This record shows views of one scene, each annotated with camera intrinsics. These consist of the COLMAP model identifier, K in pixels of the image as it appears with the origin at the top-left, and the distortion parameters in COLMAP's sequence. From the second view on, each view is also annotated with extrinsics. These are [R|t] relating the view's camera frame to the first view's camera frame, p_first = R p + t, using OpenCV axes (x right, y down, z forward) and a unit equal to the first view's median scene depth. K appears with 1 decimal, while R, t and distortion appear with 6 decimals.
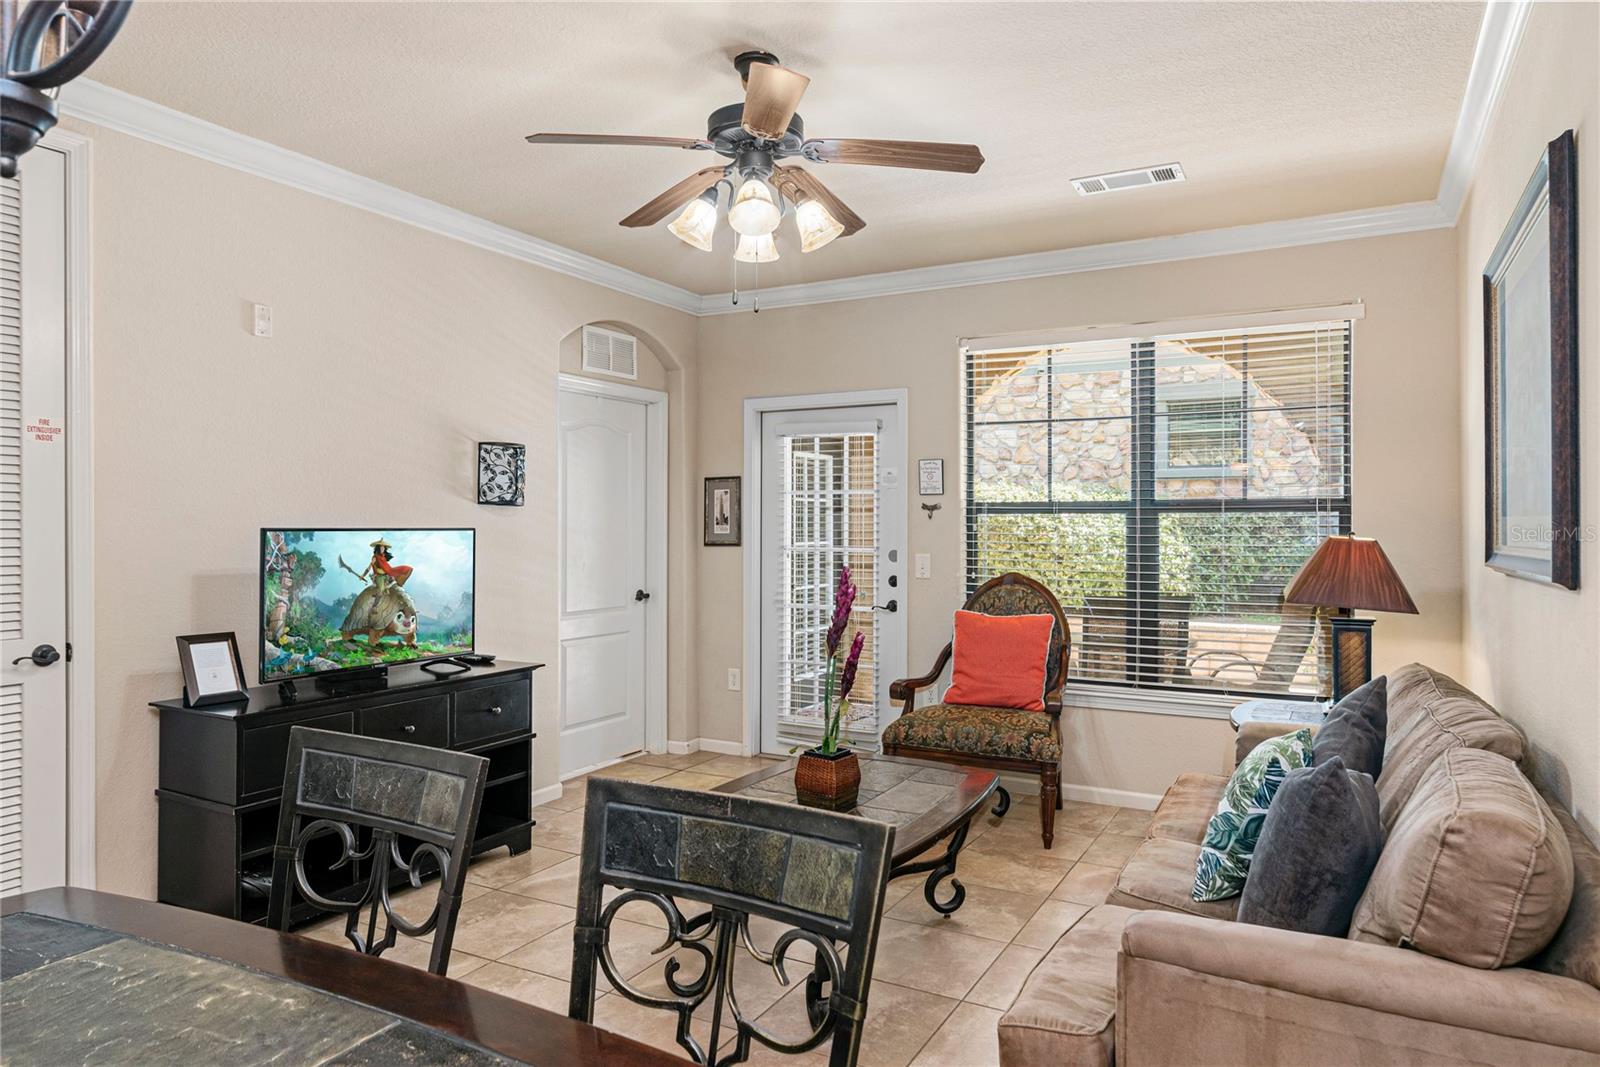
lens RADIAL K [[1008.1, 0, 801.4], [0, 1008.1, 528.5], [0, 0, 1]] dist [0.005302, 0.000744]
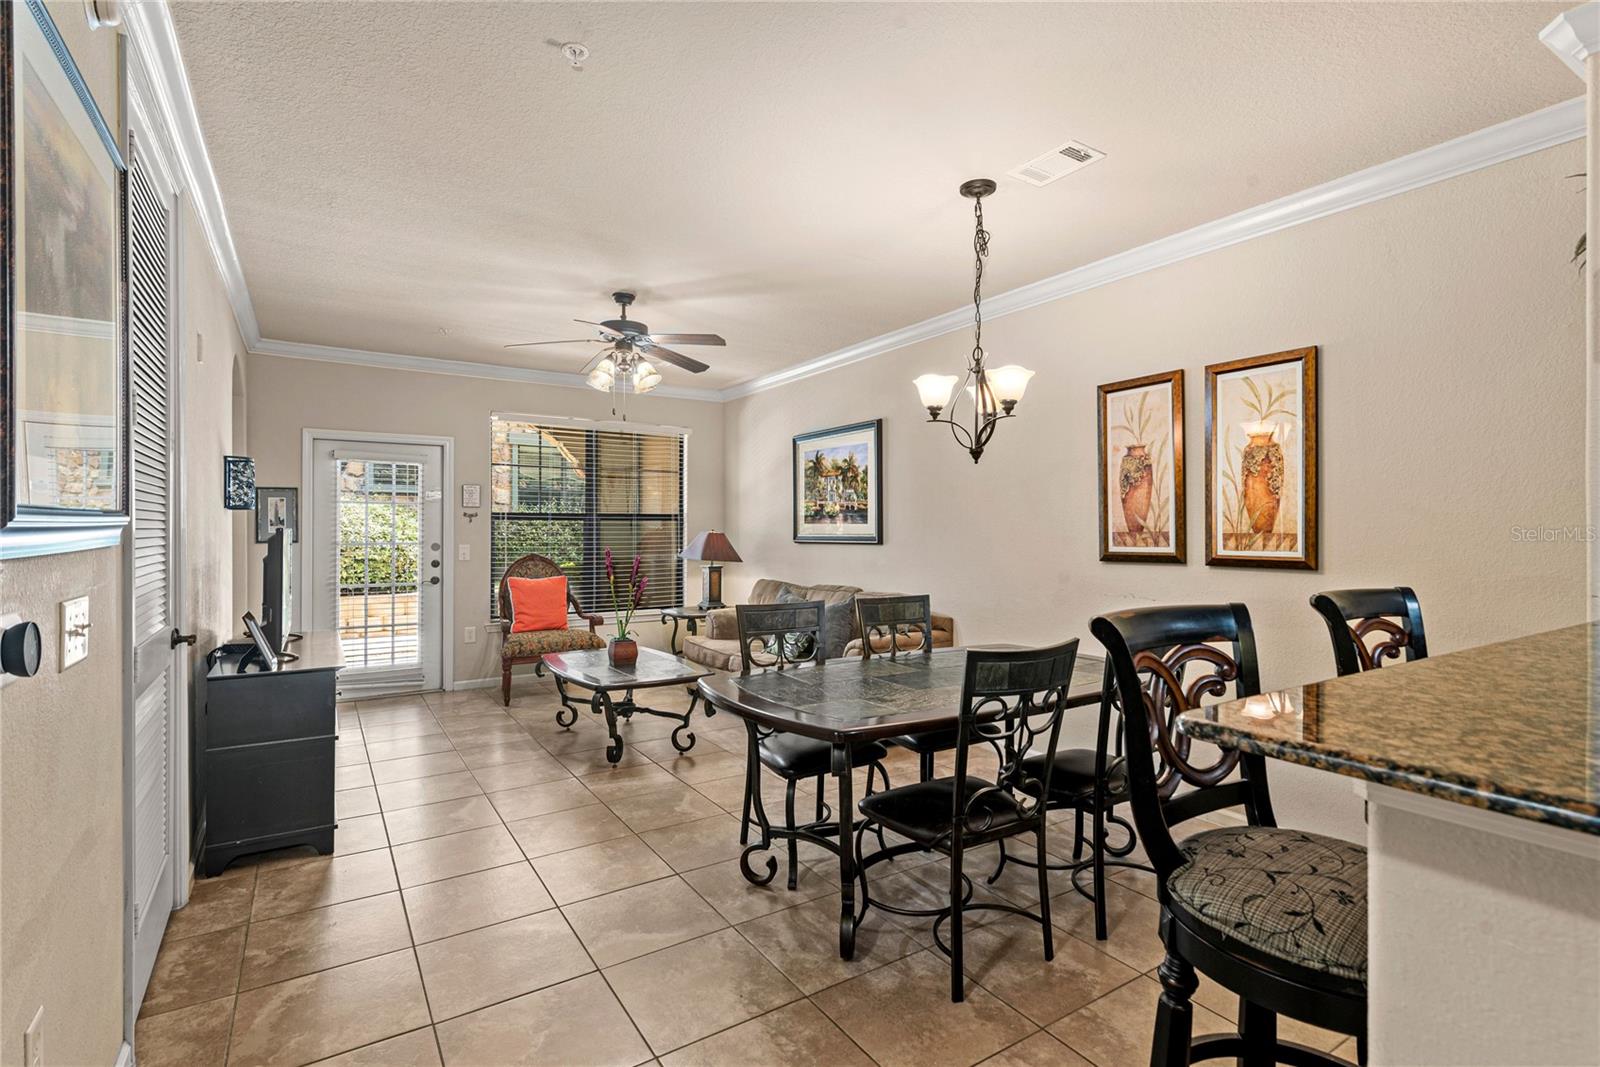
lens RADIAL K [[755.1, 0, 800.0], [0, 755.1, 533.5], [0, 0, 1]] dist [0.009647, -0.000132]
pose [[0.478773, -0.005790, 0.877919, -0.674180], [0.001968, 0.999983, 0.005521, 0.002114], [-0.877936, -0.000916, 0.478777, -0.017591]]
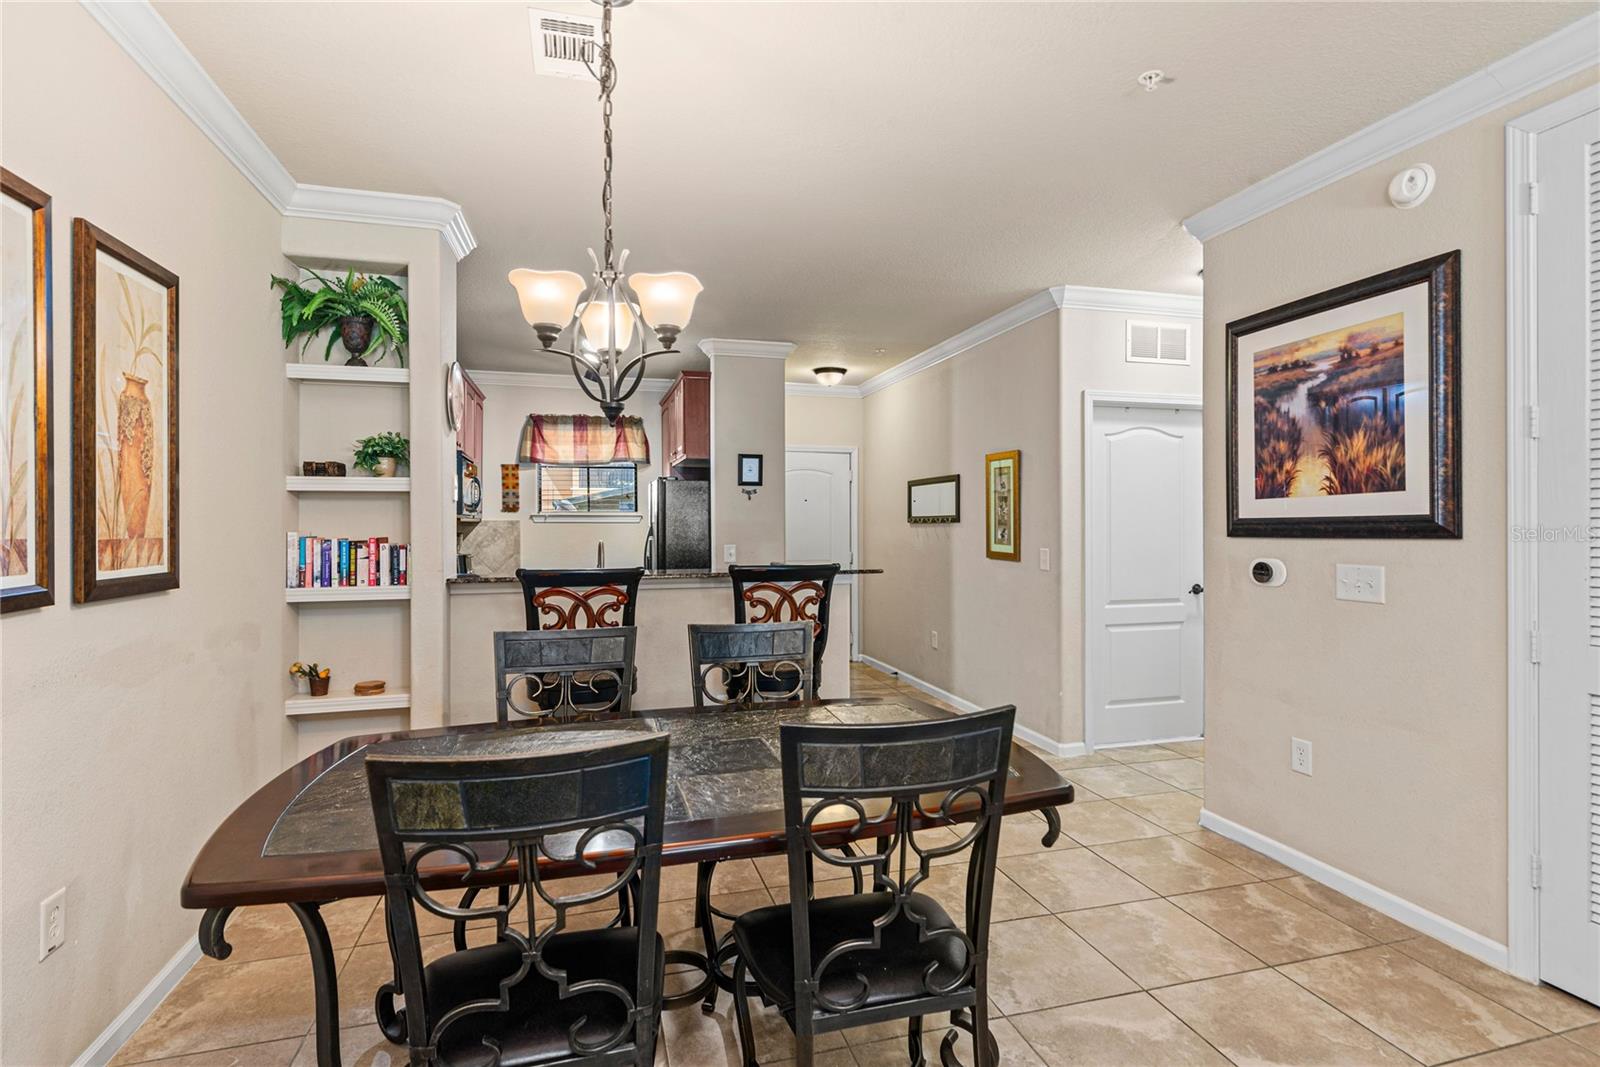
lens RADIAL K [[774.8, 0, 817.3], [0, 774.8, 529.1], [0, 0, 1]] dist [0.003993, 0.000853]
pose [[-0.704253, 0.006438, -0.709920, 0.091999], [0.001492, 0.999970, 0.007588, -0.001113], [0.709948, 0.004285, -0.704241, 0.471645]]
